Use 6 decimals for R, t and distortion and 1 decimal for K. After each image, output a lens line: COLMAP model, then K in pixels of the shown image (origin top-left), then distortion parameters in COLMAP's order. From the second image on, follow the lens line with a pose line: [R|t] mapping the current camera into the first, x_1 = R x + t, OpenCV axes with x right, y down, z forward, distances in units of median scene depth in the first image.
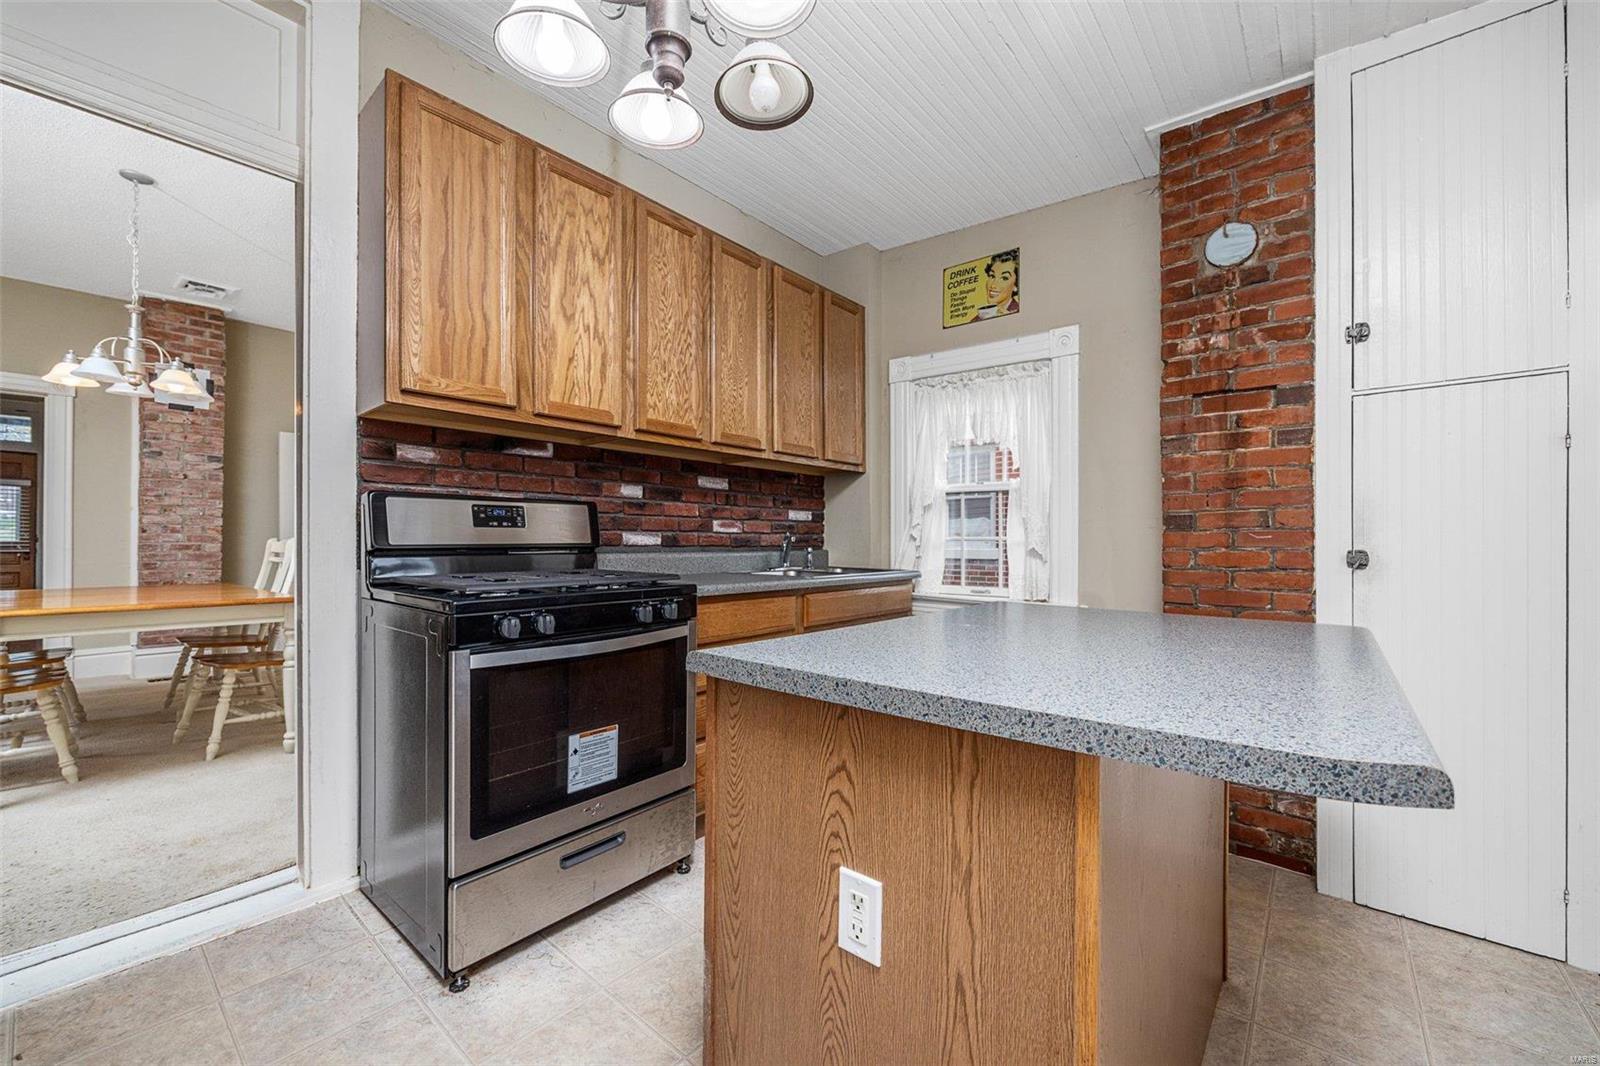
lens RADIAL K [[645.5, 0, 800.2], [0, 645.5, 536.5], [0, 0, 1]] dist [0.000684, 0.000163]
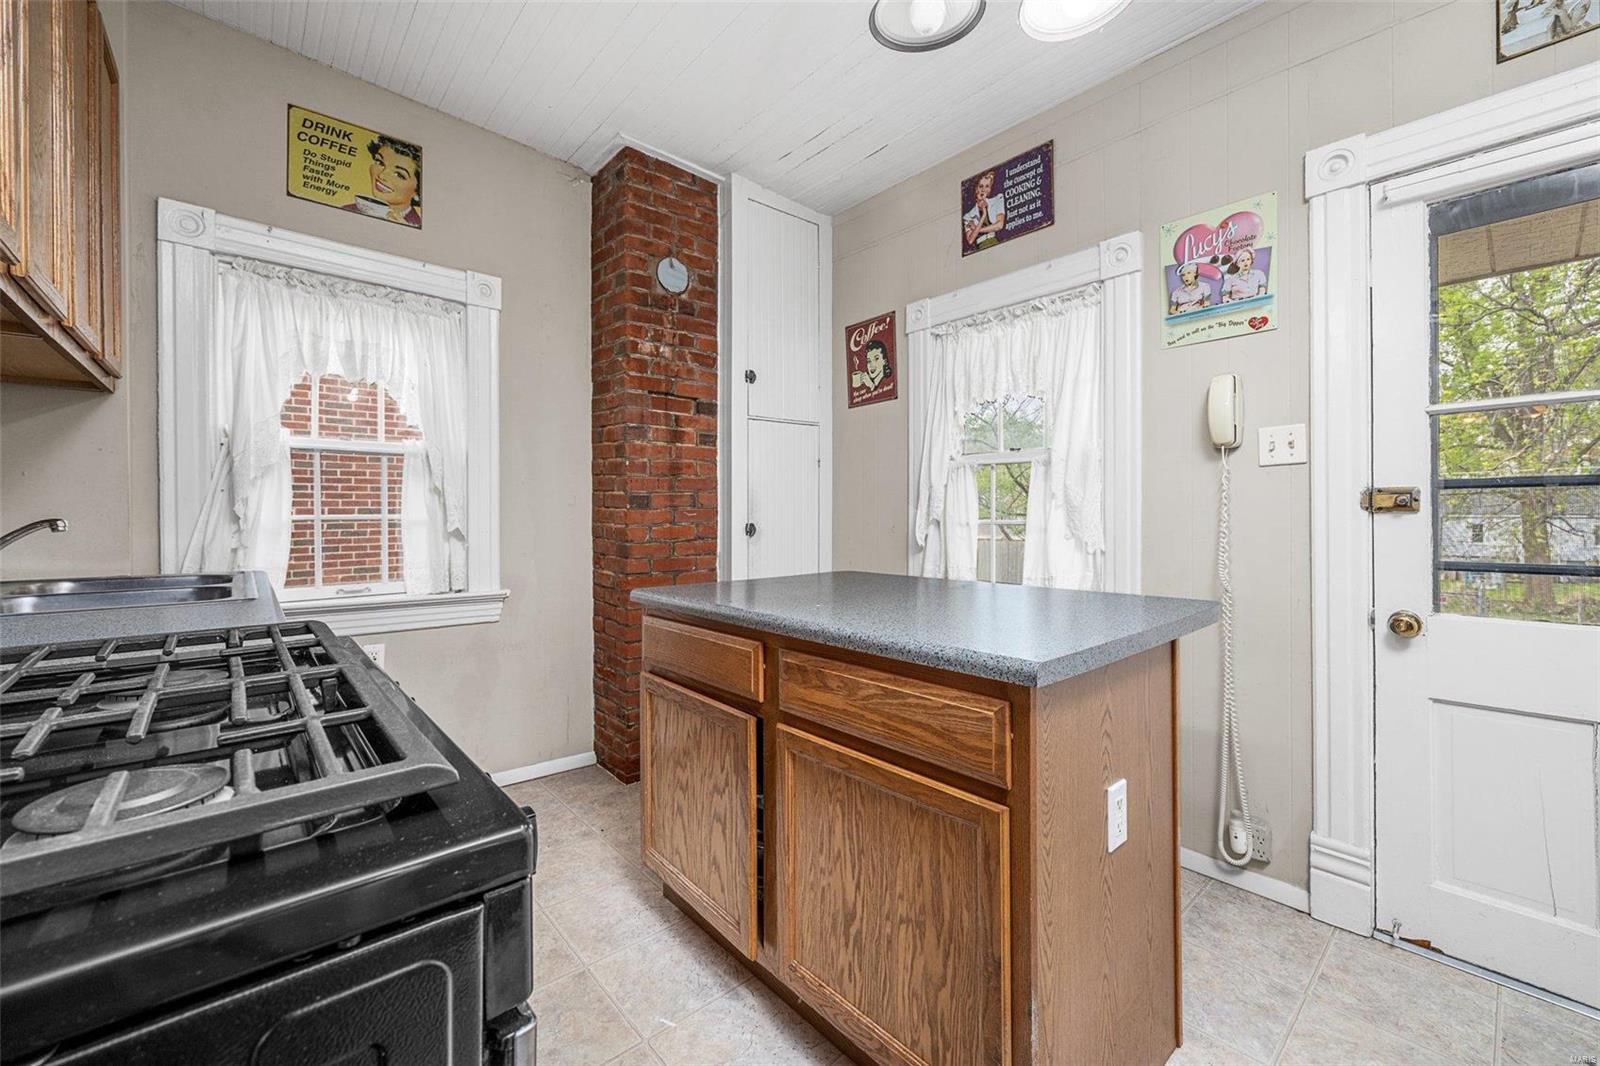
lens RADIAL K [[645.5, 0, 805.2], [0, 645.5, 512.2], [0, 0, 1]] dist [0.000684, 0.000163]
pose [[0.152366, -0.001478, 0.988323, -0.520015], [-0.003197, 0.999993, 0.001988, -0.007088], [-0.988319, -0.003463, 0.152360, 0.582169]]
